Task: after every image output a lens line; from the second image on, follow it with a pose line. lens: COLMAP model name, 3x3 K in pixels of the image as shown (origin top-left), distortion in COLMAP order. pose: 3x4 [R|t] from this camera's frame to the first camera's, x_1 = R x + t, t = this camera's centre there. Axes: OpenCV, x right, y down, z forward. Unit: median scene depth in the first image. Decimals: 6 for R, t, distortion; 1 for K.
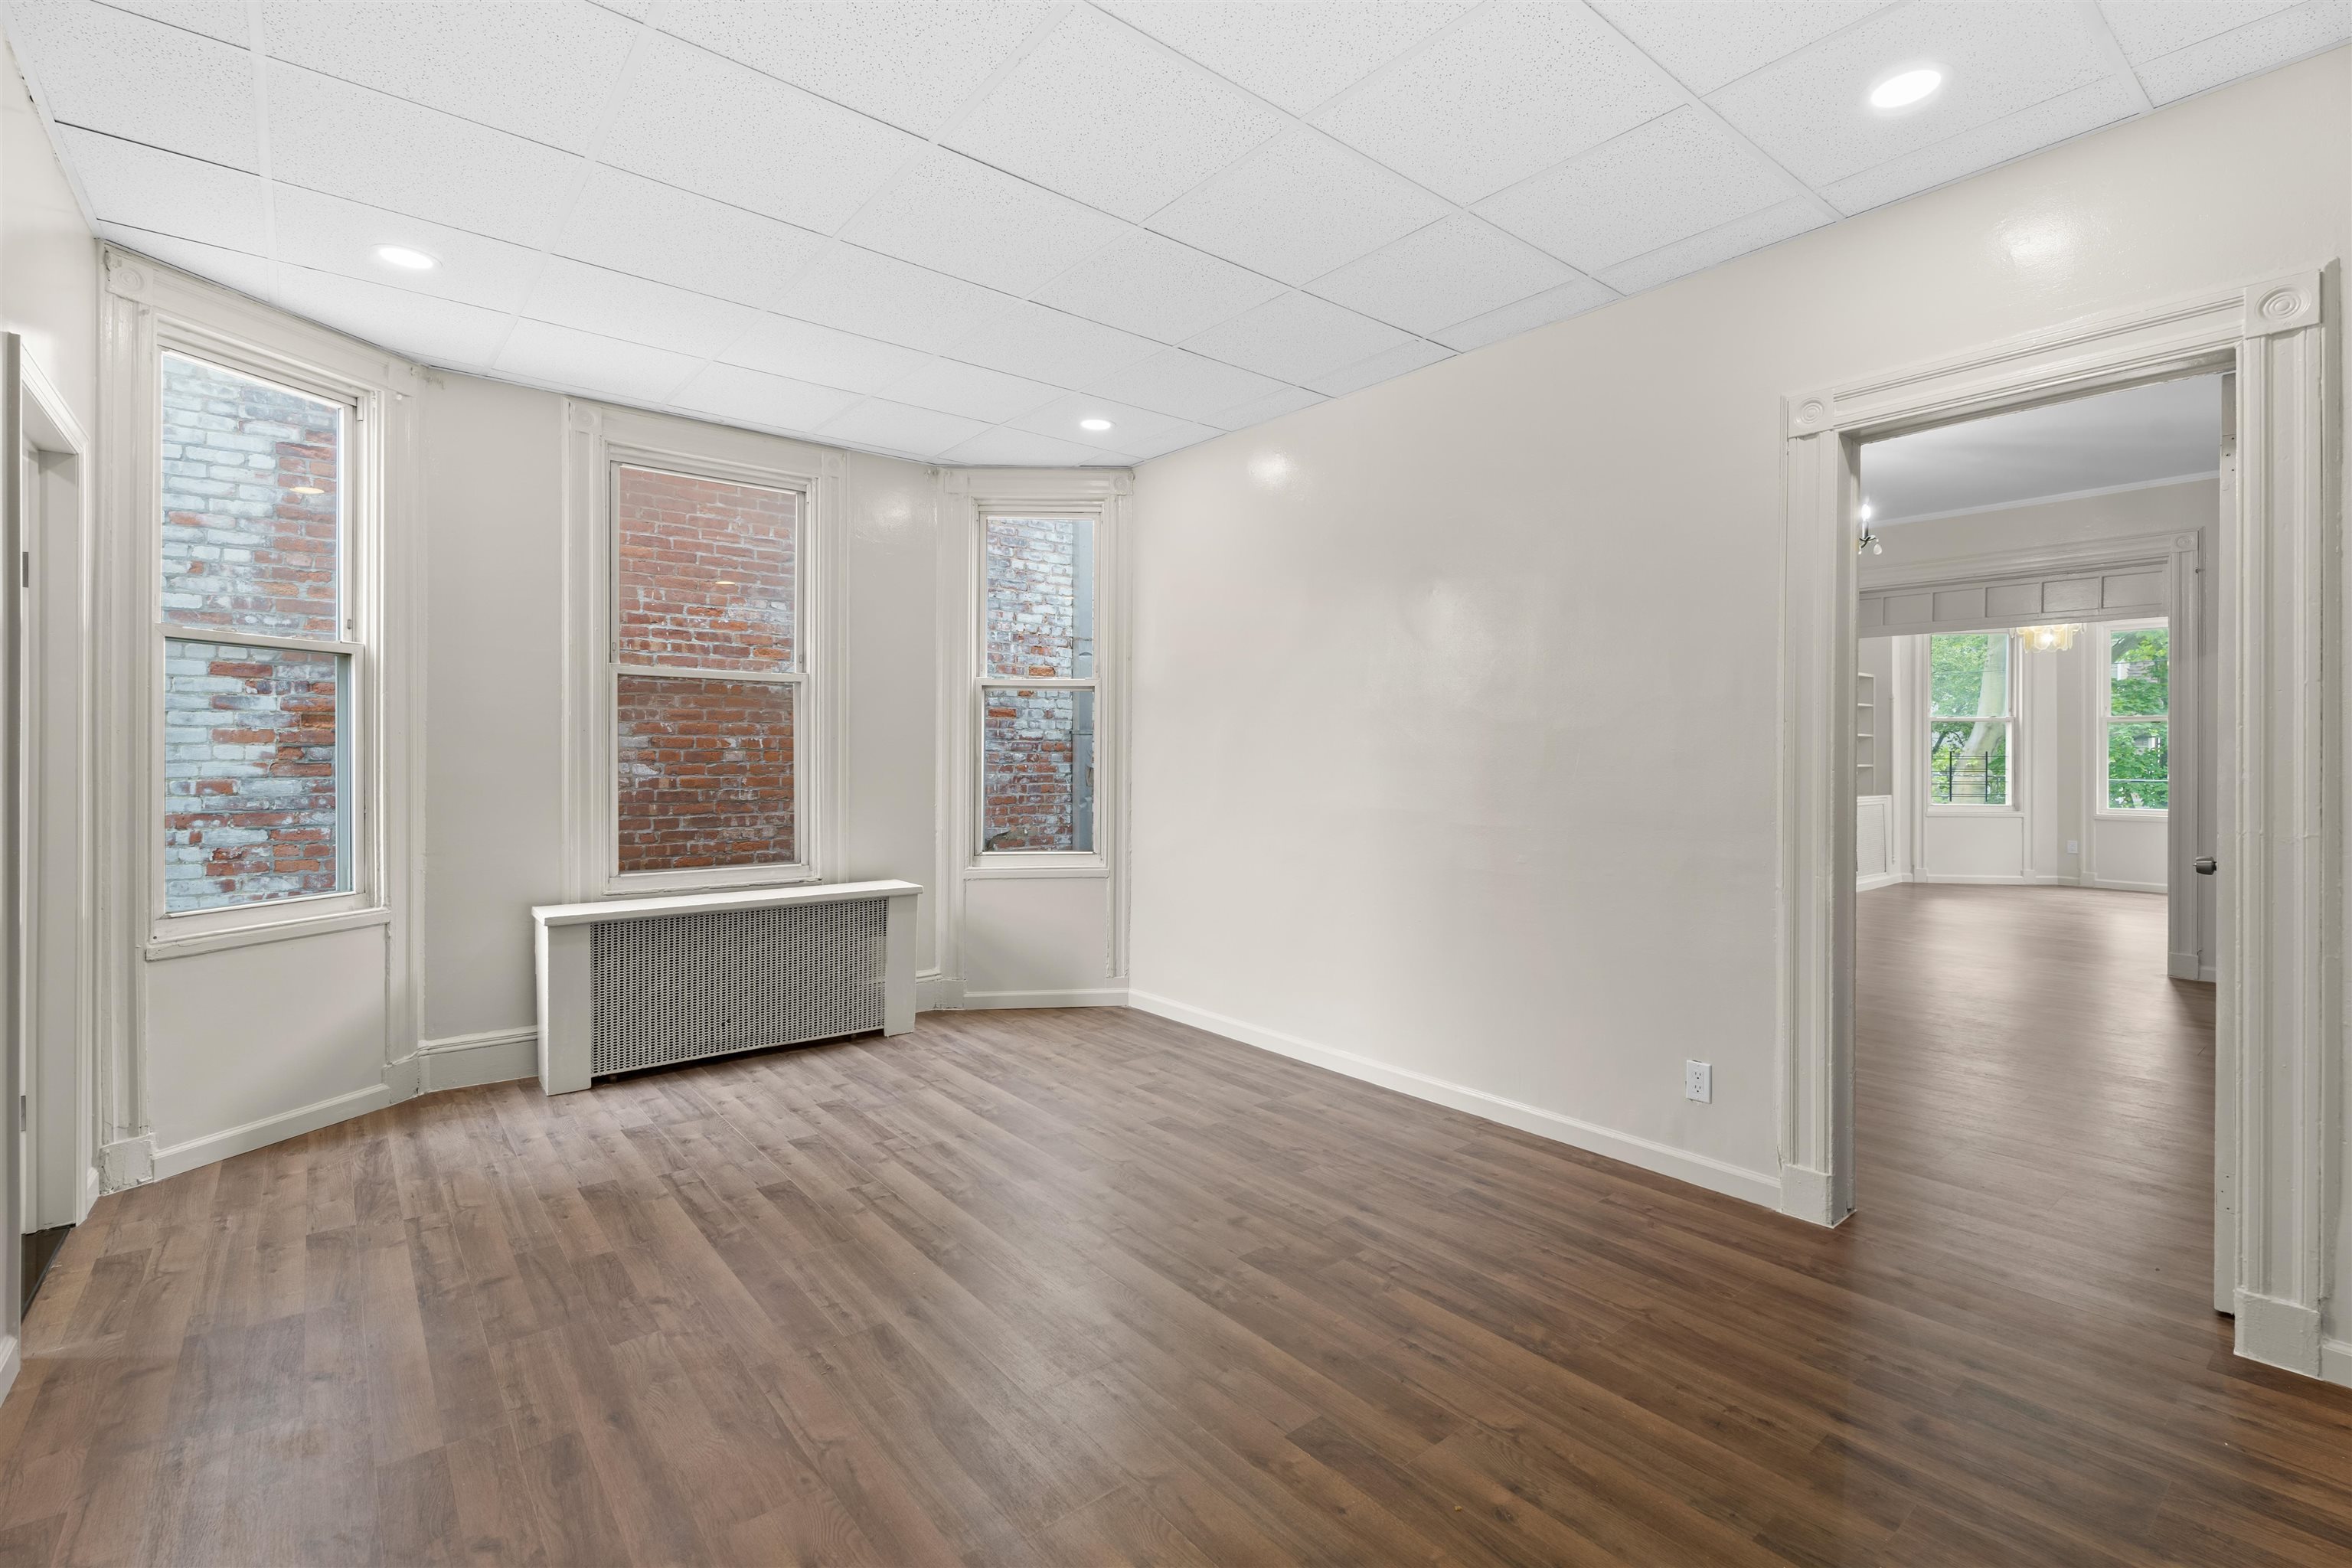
lens RADIAL K [[1057.9, 0, 1174.4], [0, 1057.9, 758.5], [0, 0, 1]] dist [0.000267, 0.000170]
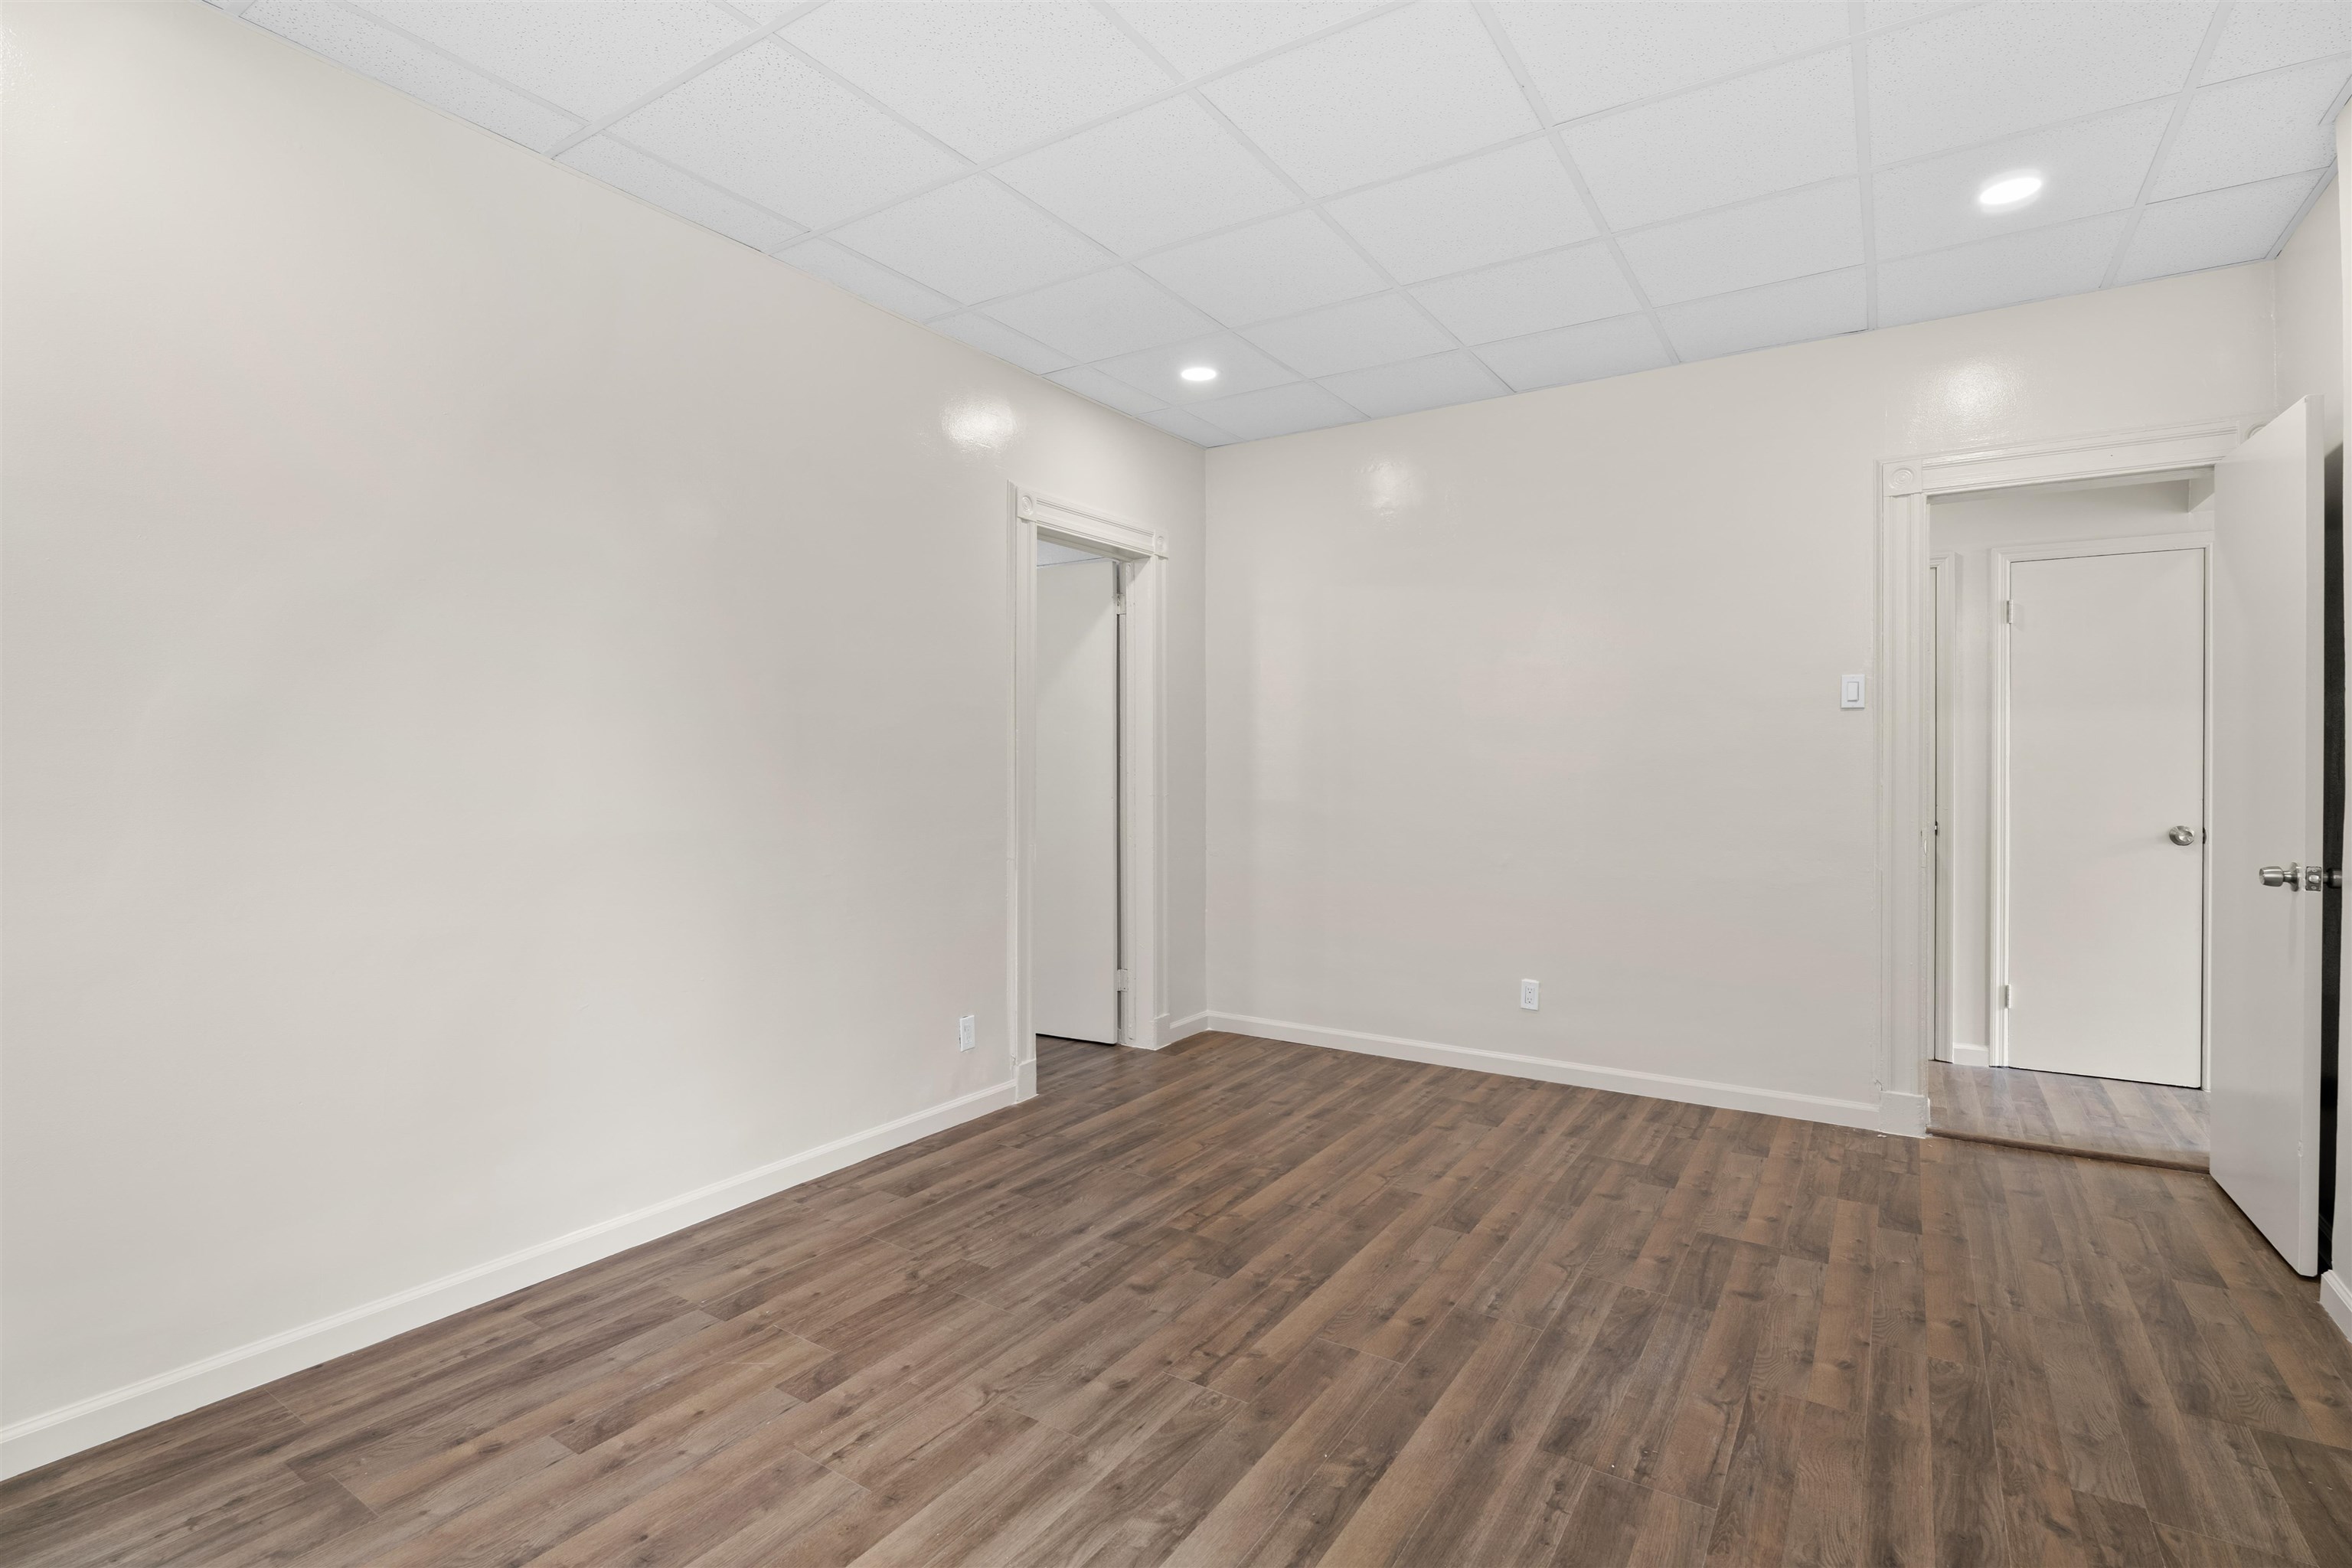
lens RADIAL K [[1114.5, 0, 1176.4], [0, 1114.5, 770.3], [0, 0, 1]] dist [-0.010444, -0.001566]
pose [[-0.307547, -0.007816, 0.951501, -0.618106], [-0.000358, 0.999967, 0.008098, 0.001607], [-0.951533, 0.002149, -0.307540, 0.947925]]
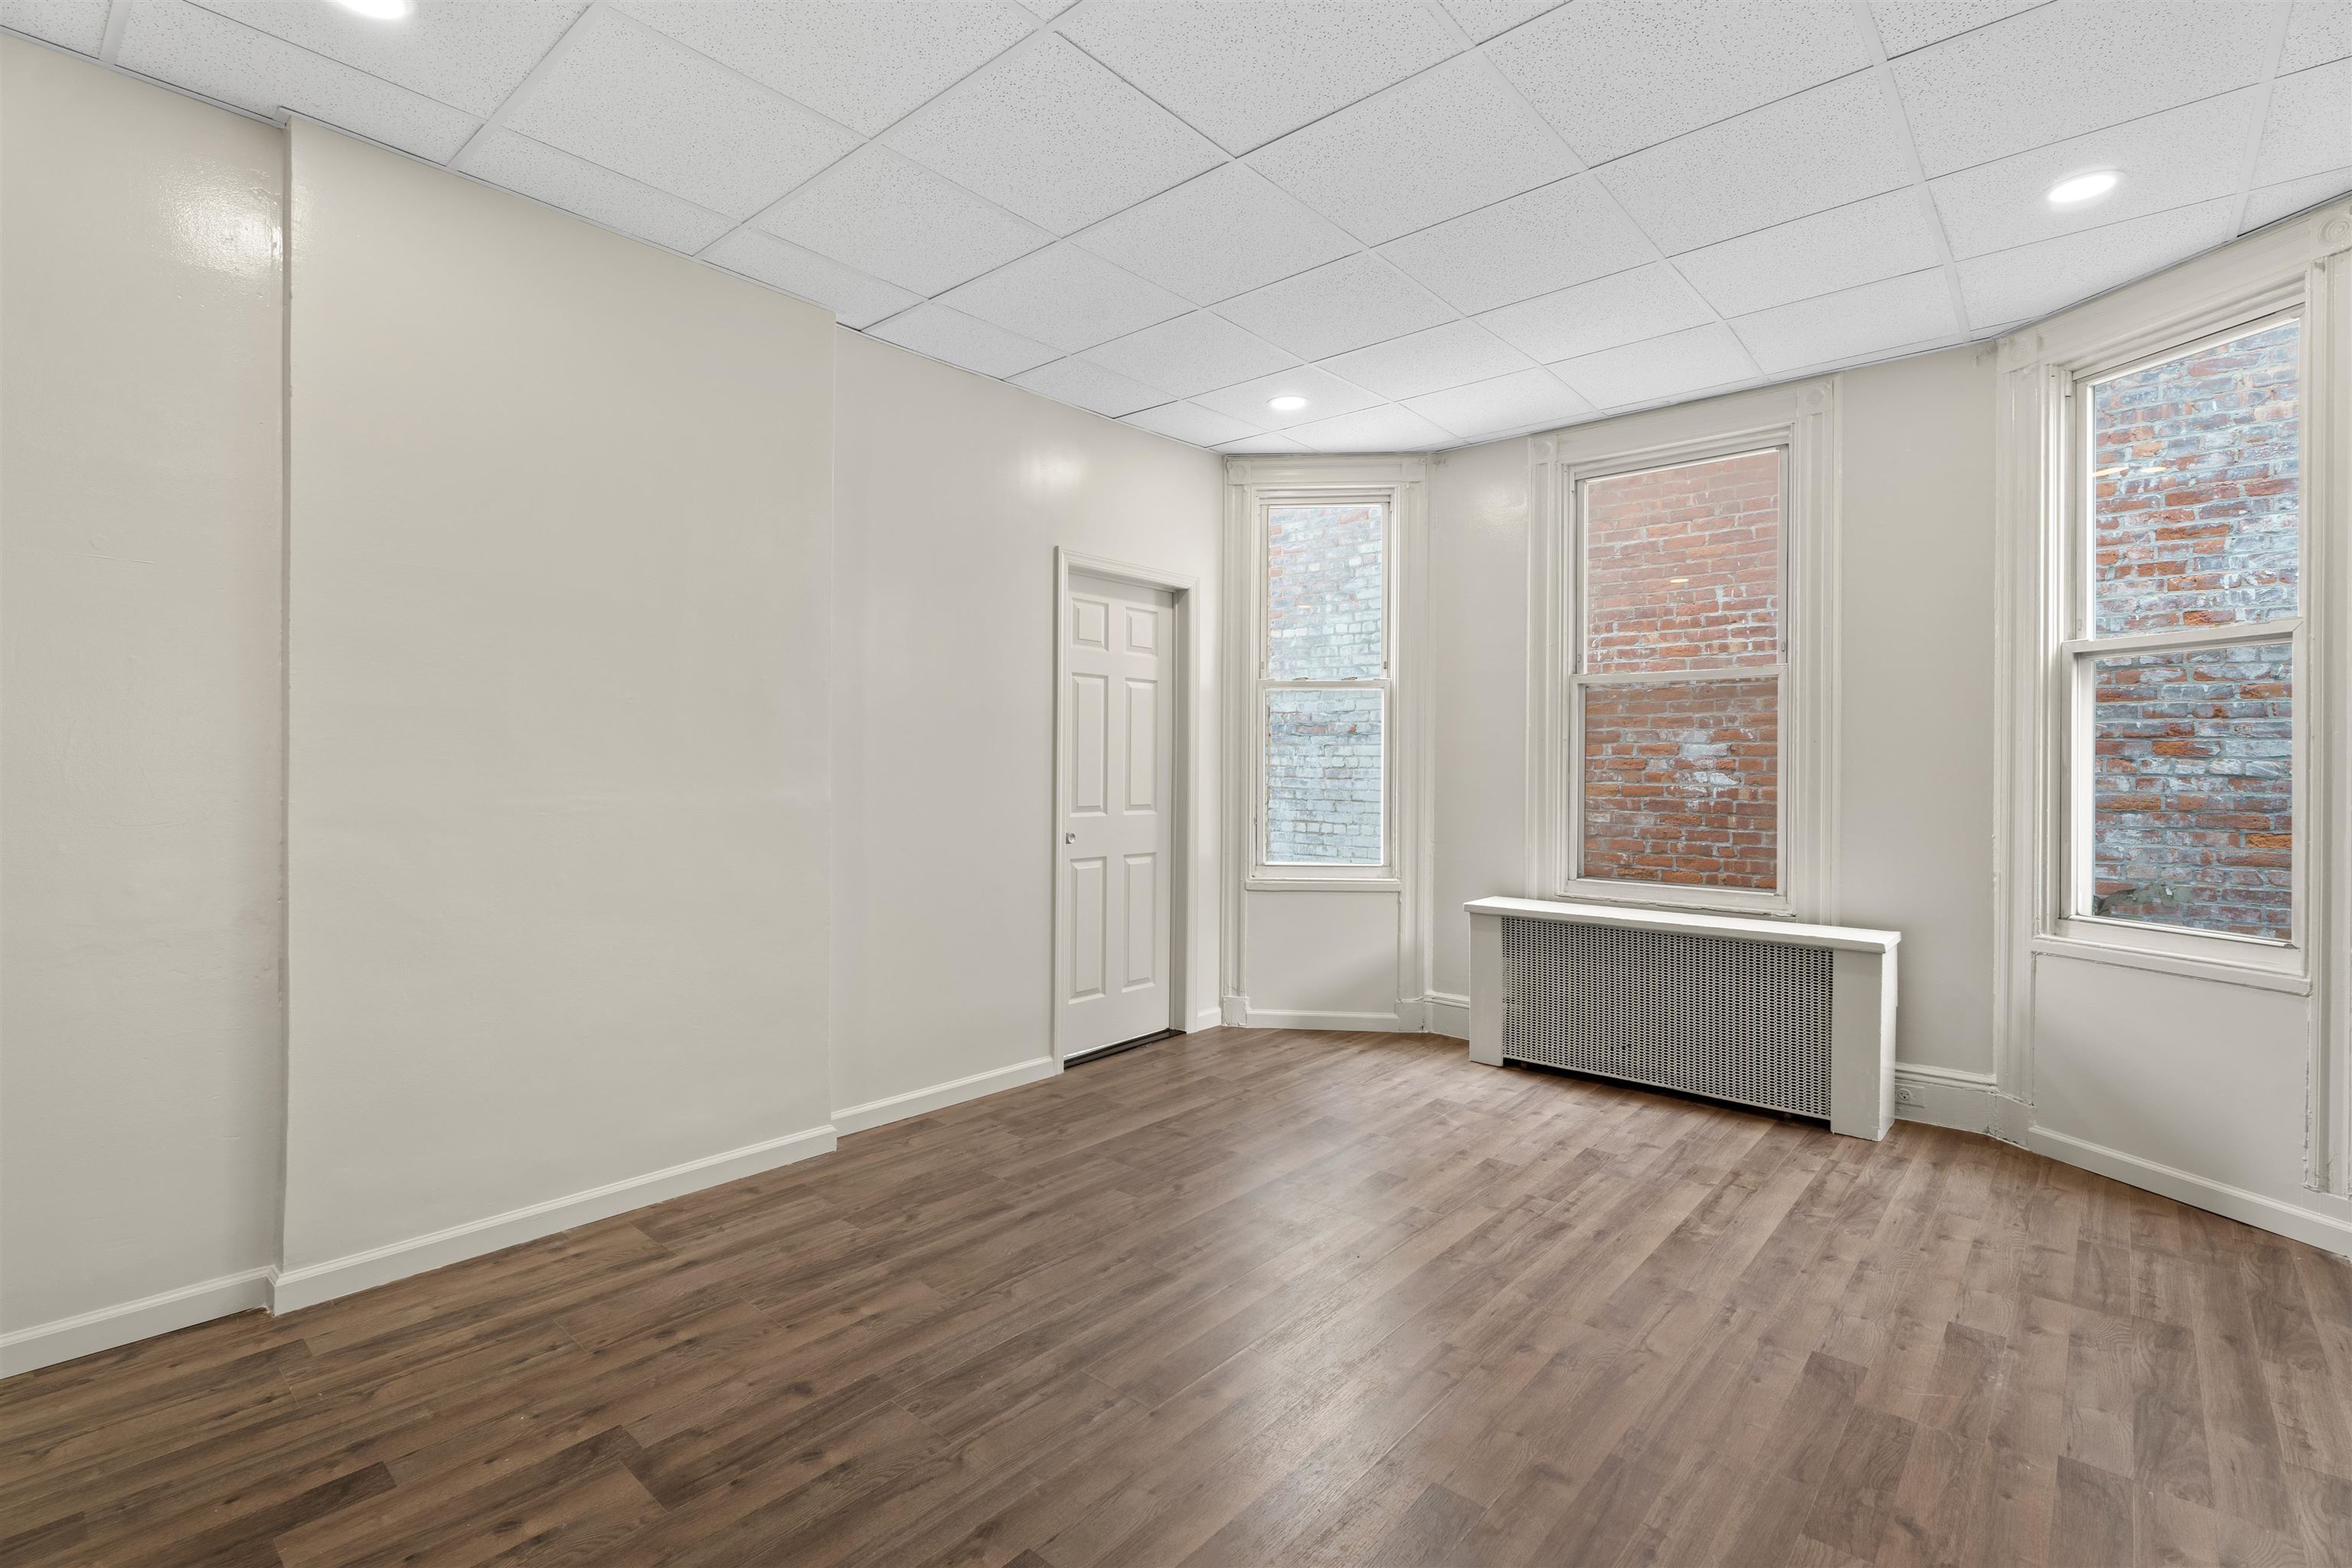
lens RADIAL K [[1066.4, 0, 1168.1], [0, 1066.4, 766.2], [0, 0, 1]] dist [-0.000441, 0.000370]
pose [[0.163226, -0.001003, -0.986588, 0.503874], [-0.004928, 0.999986, -0.001832, 0.004346], [0.986576, 0.005161, 0.163218, 0.499450]]
